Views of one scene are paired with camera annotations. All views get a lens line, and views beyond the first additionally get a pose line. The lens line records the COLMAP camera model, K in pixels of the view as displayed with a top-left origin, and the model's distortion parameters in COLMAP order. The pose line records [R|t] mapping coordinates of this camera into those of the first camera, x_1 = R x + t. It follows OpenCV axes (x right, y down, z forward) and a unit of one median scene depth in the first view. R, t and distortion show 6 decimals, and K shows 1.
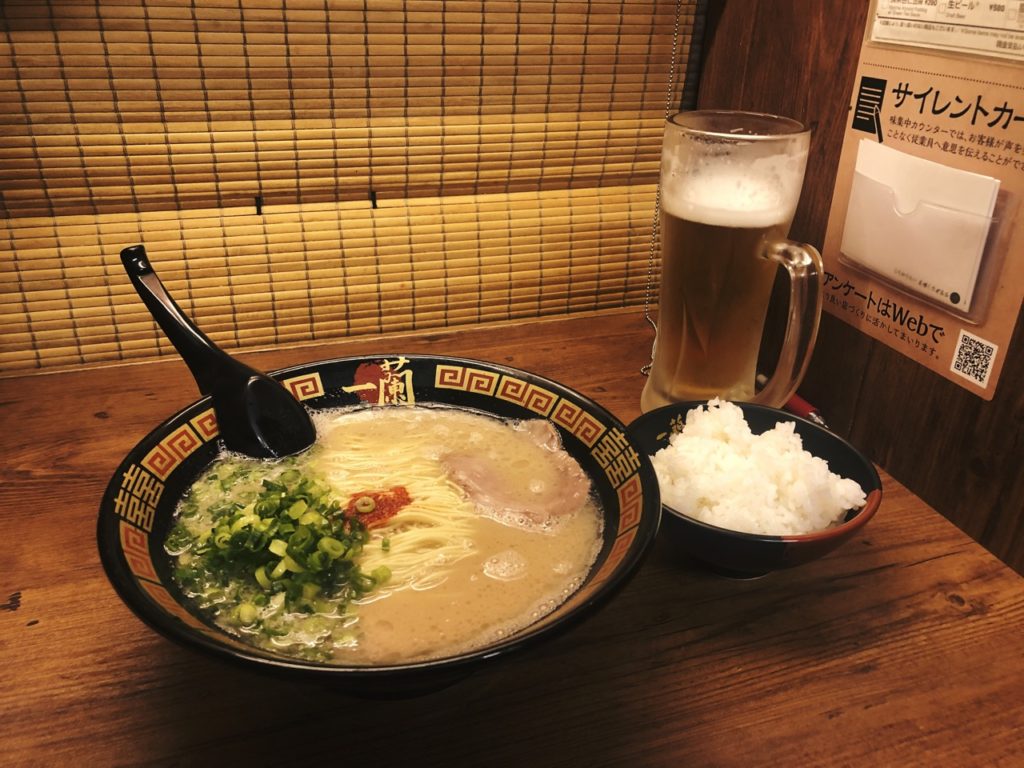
lens RADIAL K [[847.1, 0, 519.7], [0, 847.1, 368.7], [0, 0, 1]] dist [0.080333, -0.186997]
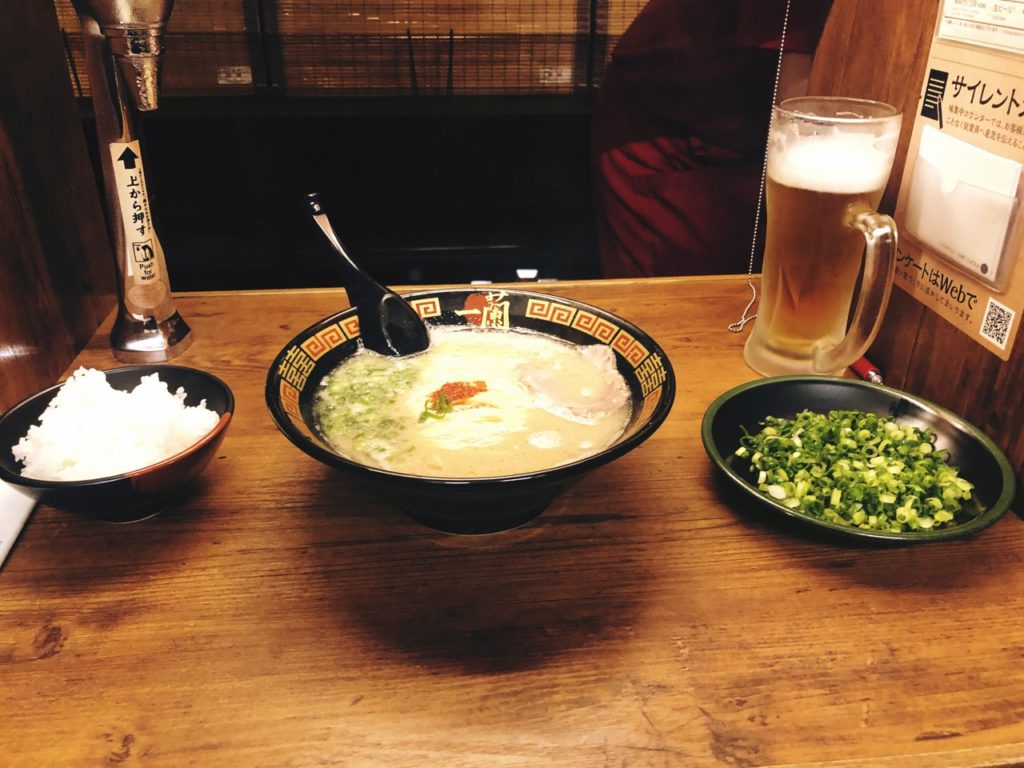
lens RADIAL K [[847.1, 0, 519.7], [0, 847.1, 368.7], [0, 0, 1]] dist [0.080333, -0.186997]
pose [[0.974168, 0.081971, -0.210422, 0.163416], [-0.077515, 0.996559, 0.029353, 0.063893], [0.212104, -0.012284, 0.977170, -0.231032]]
